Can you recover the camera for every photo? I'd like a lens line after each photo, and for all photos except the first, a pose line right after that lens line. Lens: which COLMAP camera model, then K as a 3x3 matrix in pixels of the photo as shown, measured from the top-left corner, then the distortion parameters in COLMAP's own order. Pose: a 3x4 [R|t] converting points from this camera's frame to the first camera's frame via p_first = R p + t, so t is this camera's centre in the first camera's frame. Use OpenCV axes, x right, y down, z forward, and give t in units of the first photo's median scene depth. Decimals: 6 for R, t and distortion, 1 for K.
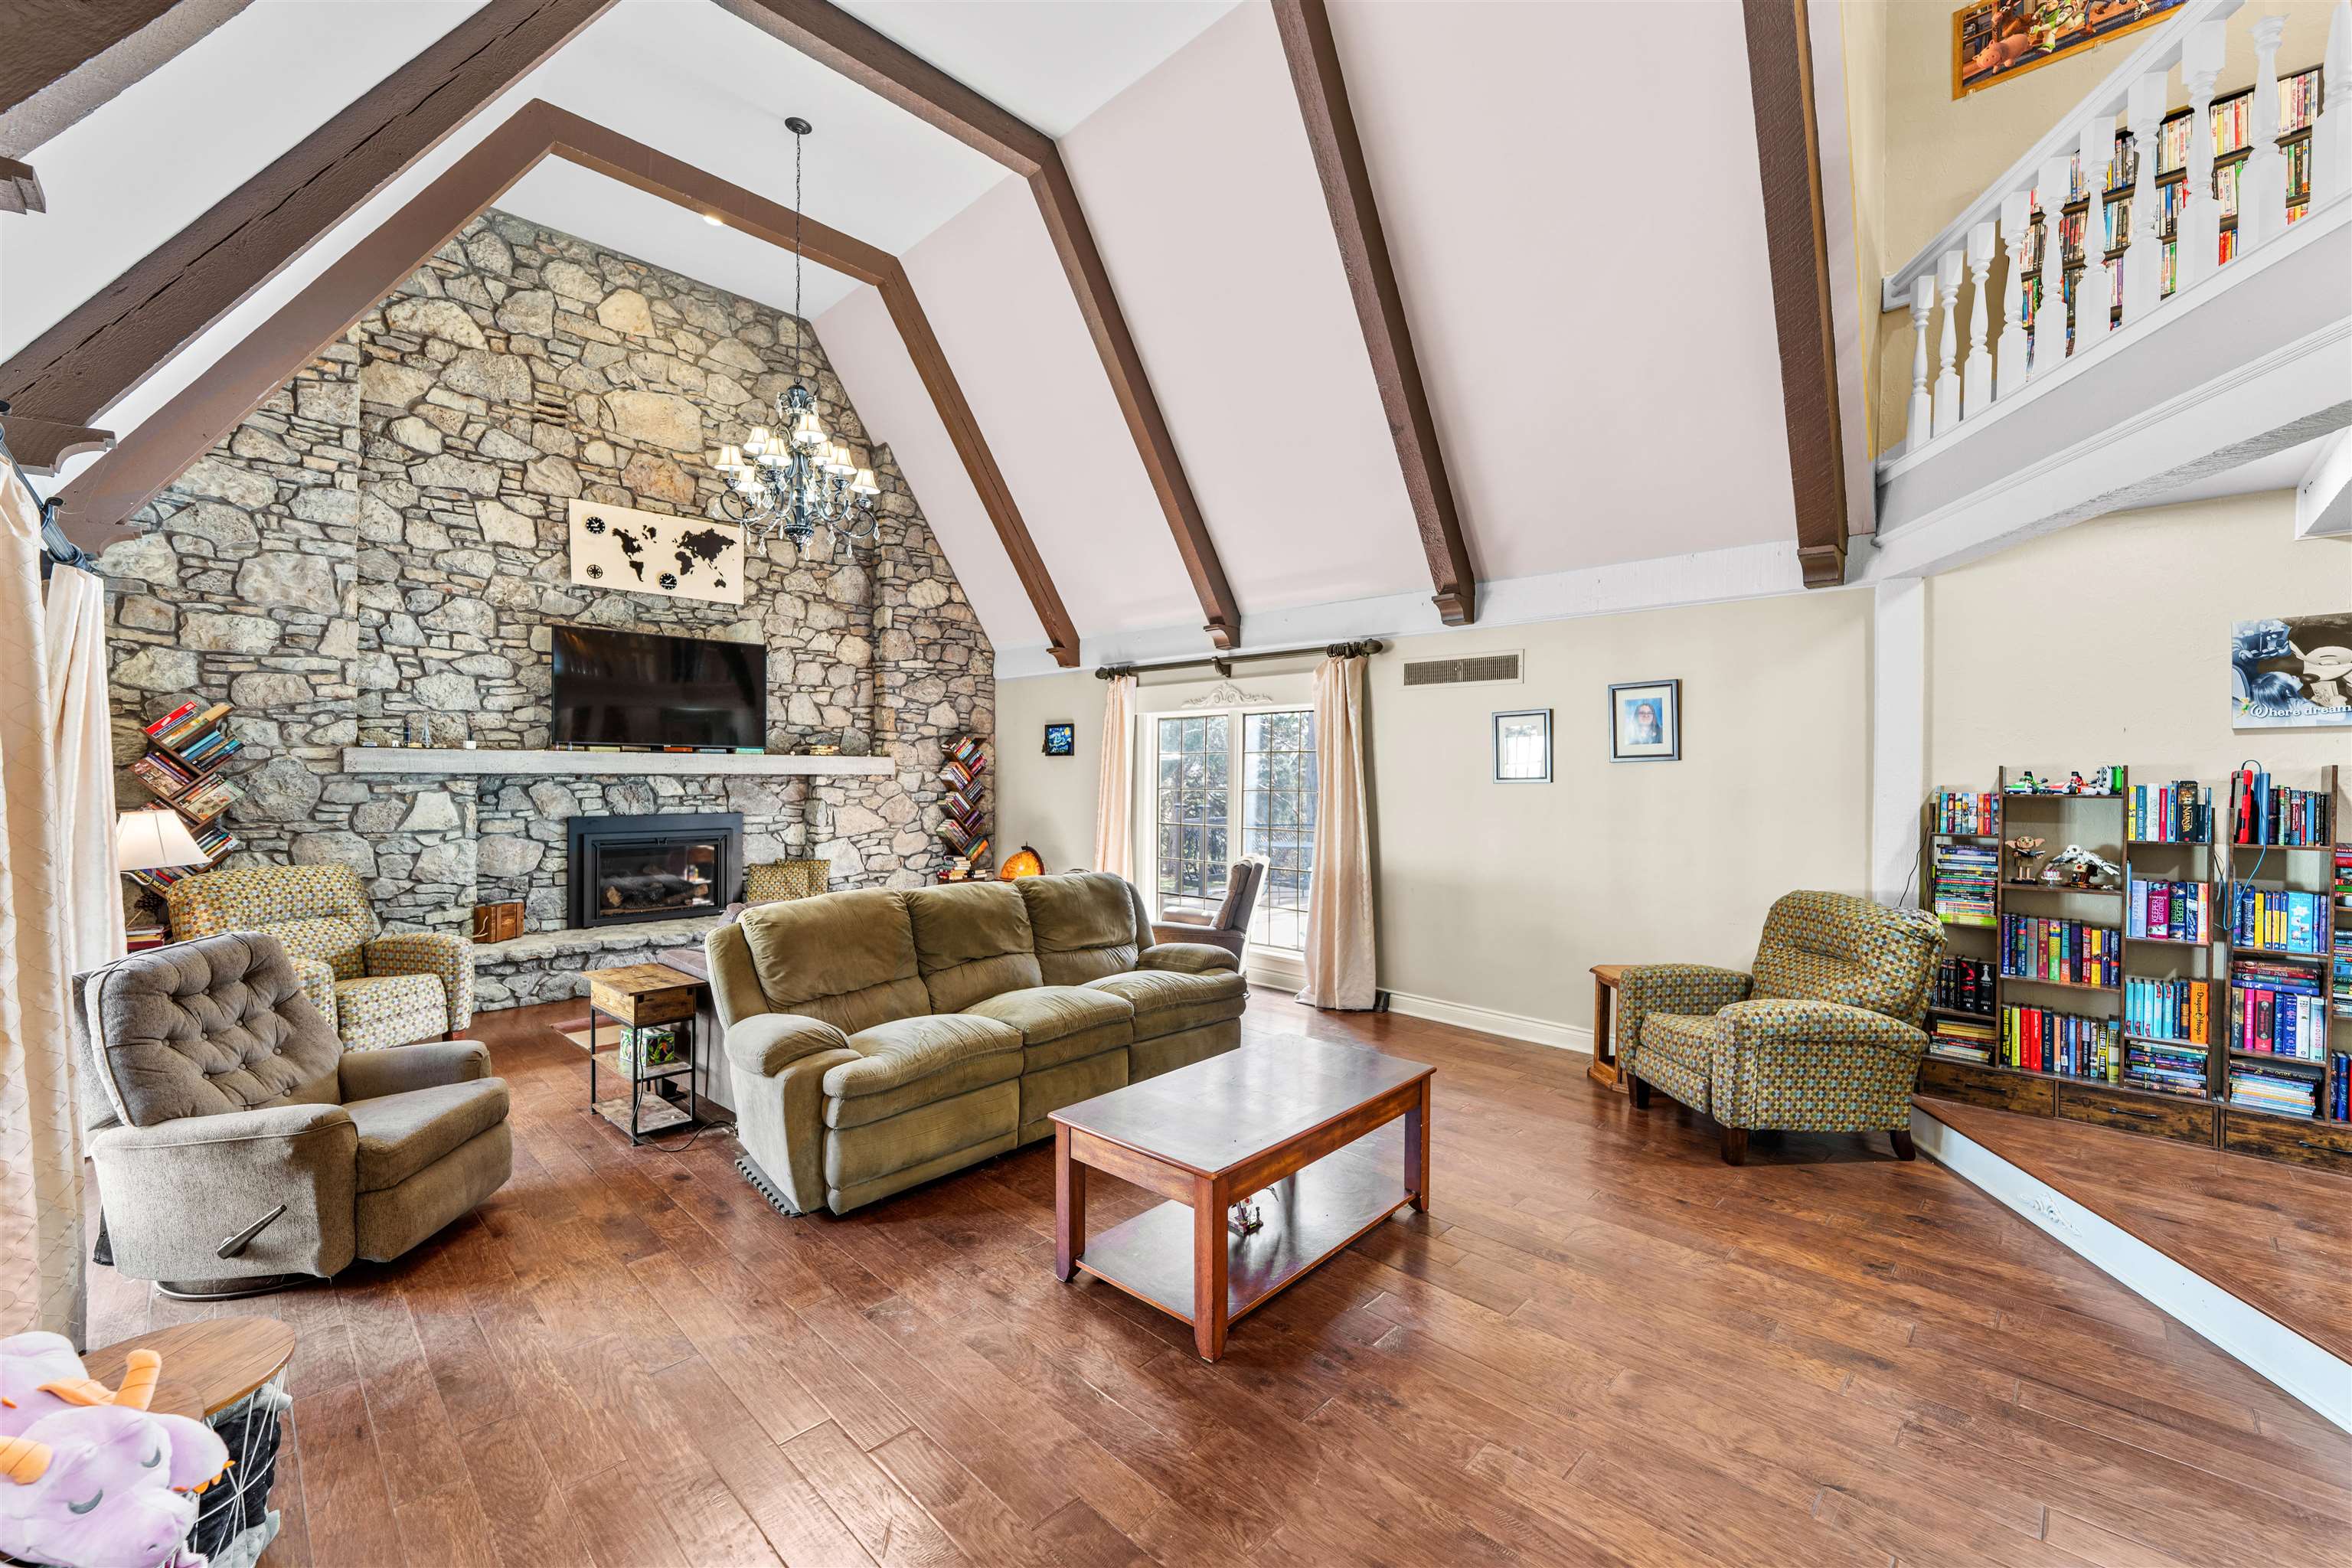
lens RADIAL K [[967.5, 0, 1146.1], [0, 967.5, 785.8], [0, 0, 1]] dist [-0.009916, 0.000485]
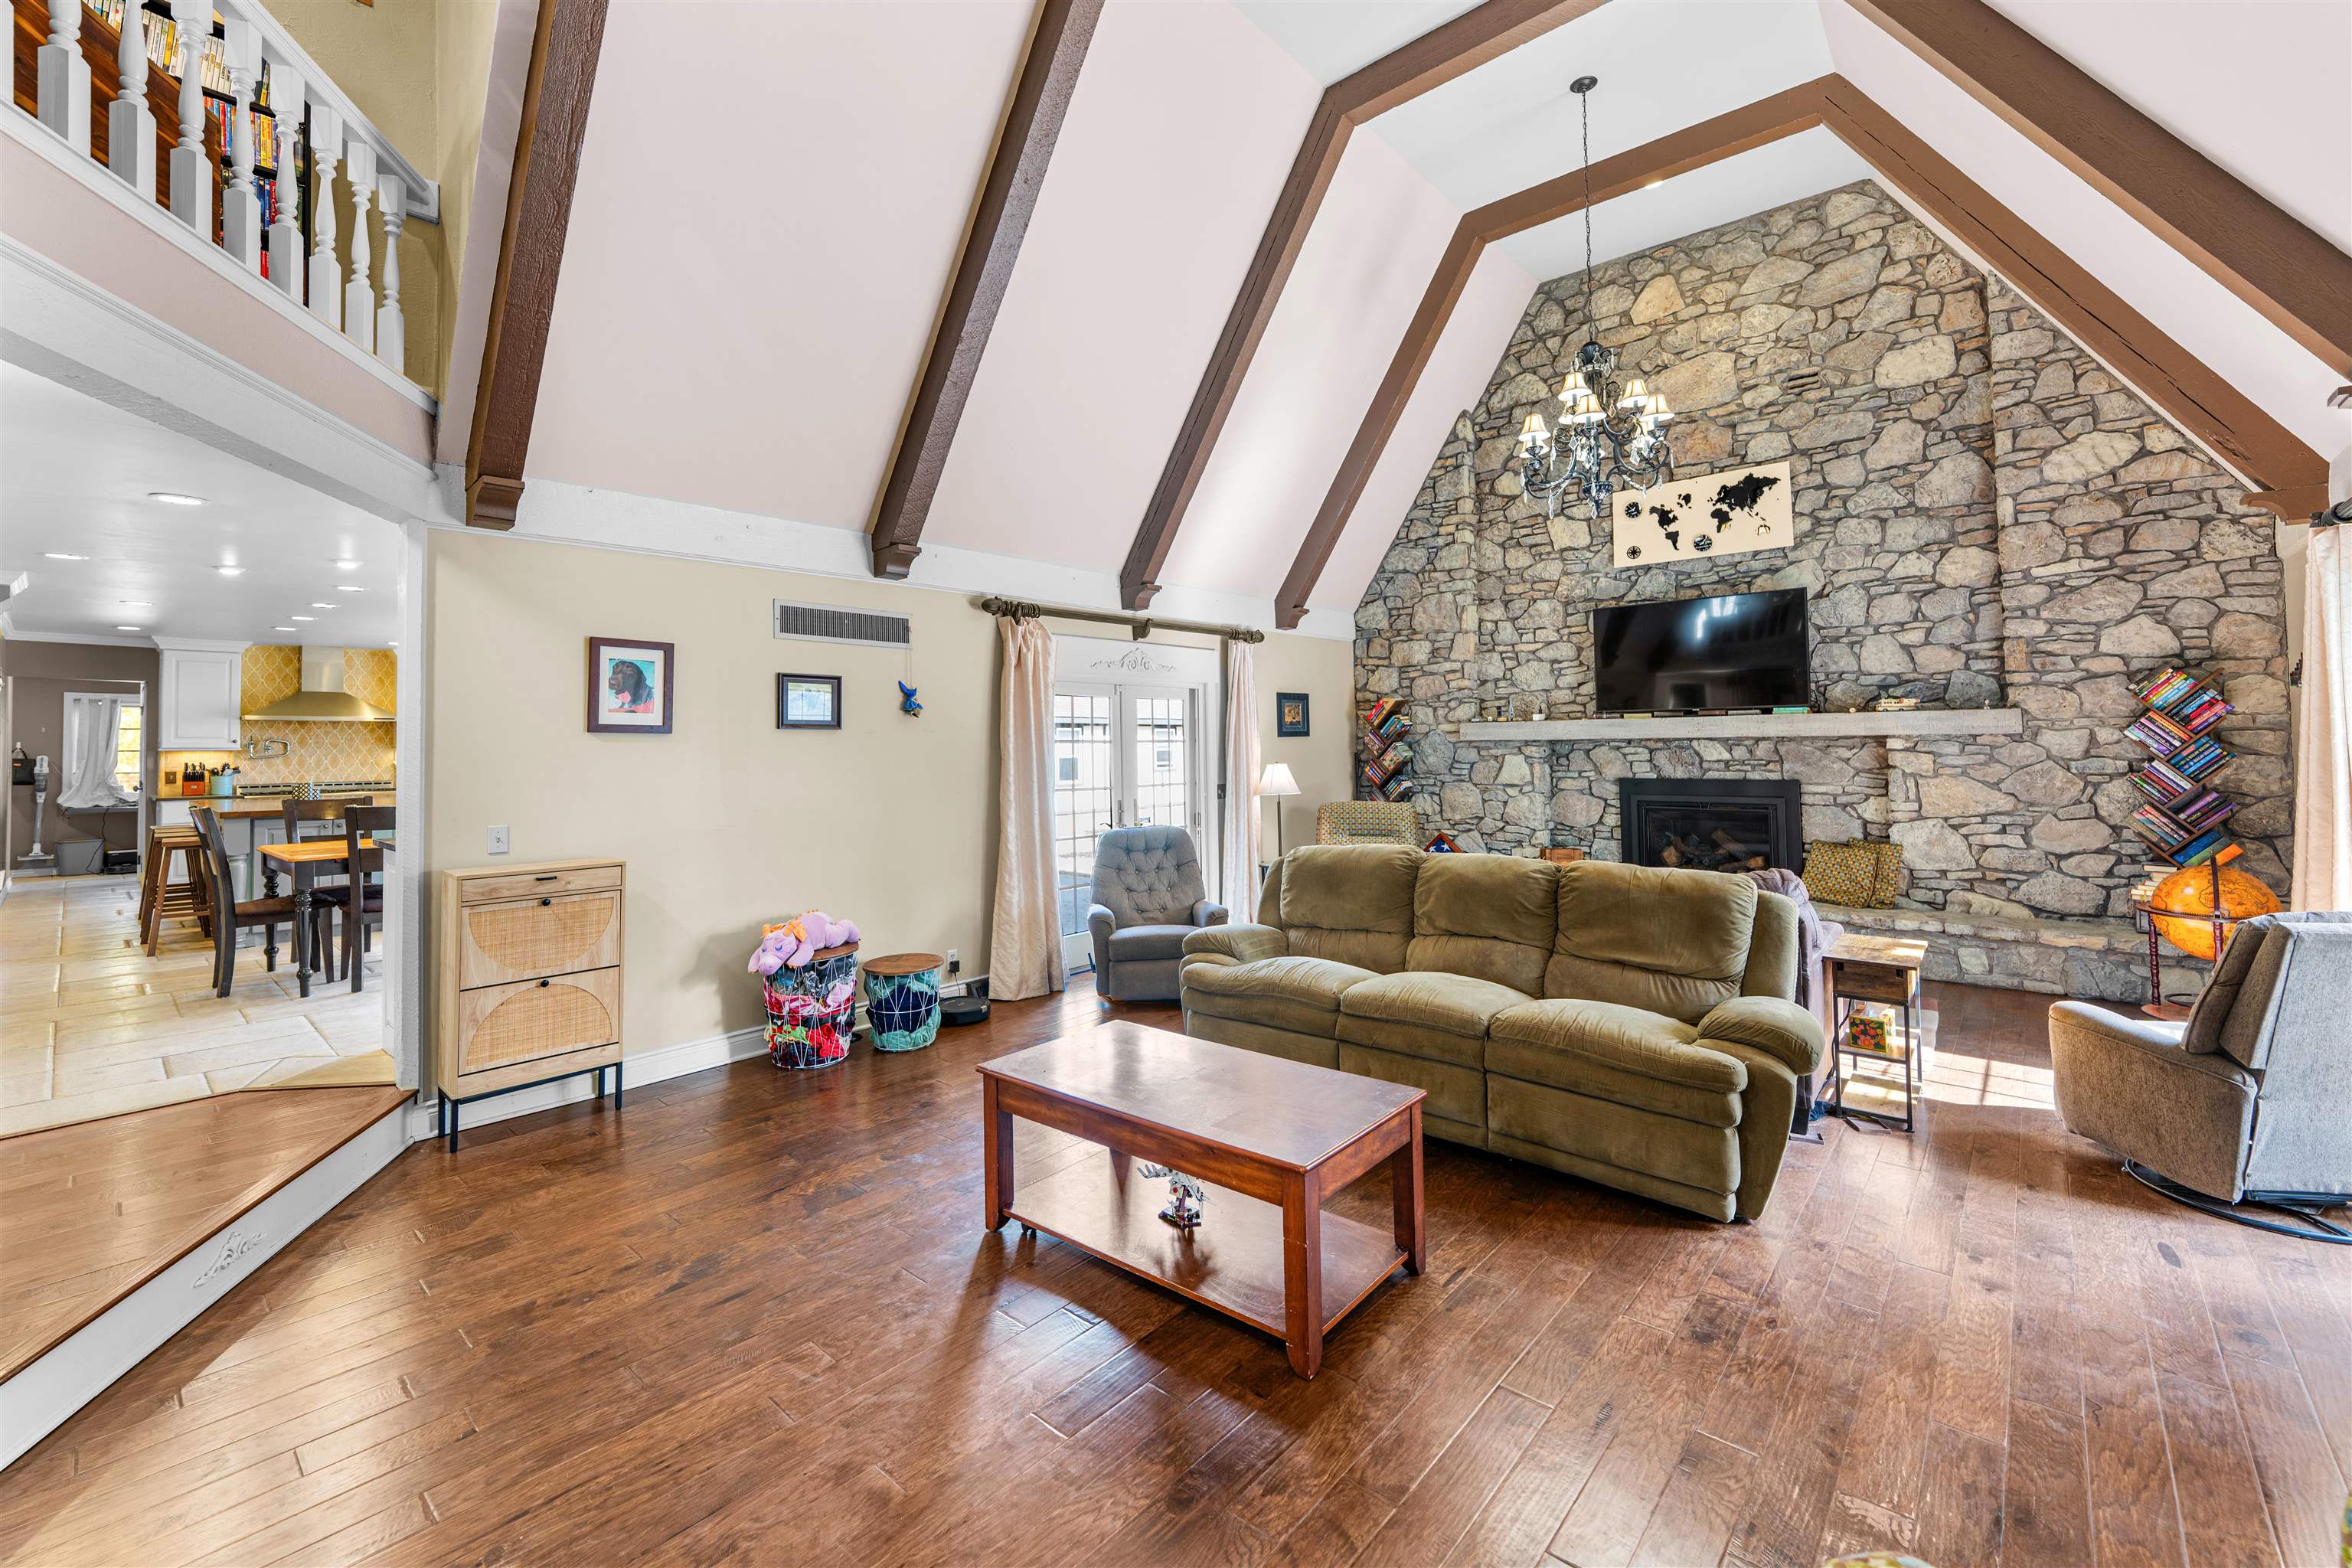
lens RADIAL K [[967.5, 0, 1182.0], [0, 967.5, 728.1], [0, 0, 1]] dist [-0.009916, 0.000485]
pose [[0.040095, -0.024980, -0.998884, 0.481085], [-0.002133, 0.999683, -0.025085, 0.003767], [0.999194, 0.003137, 0.040029, 0.442212]]
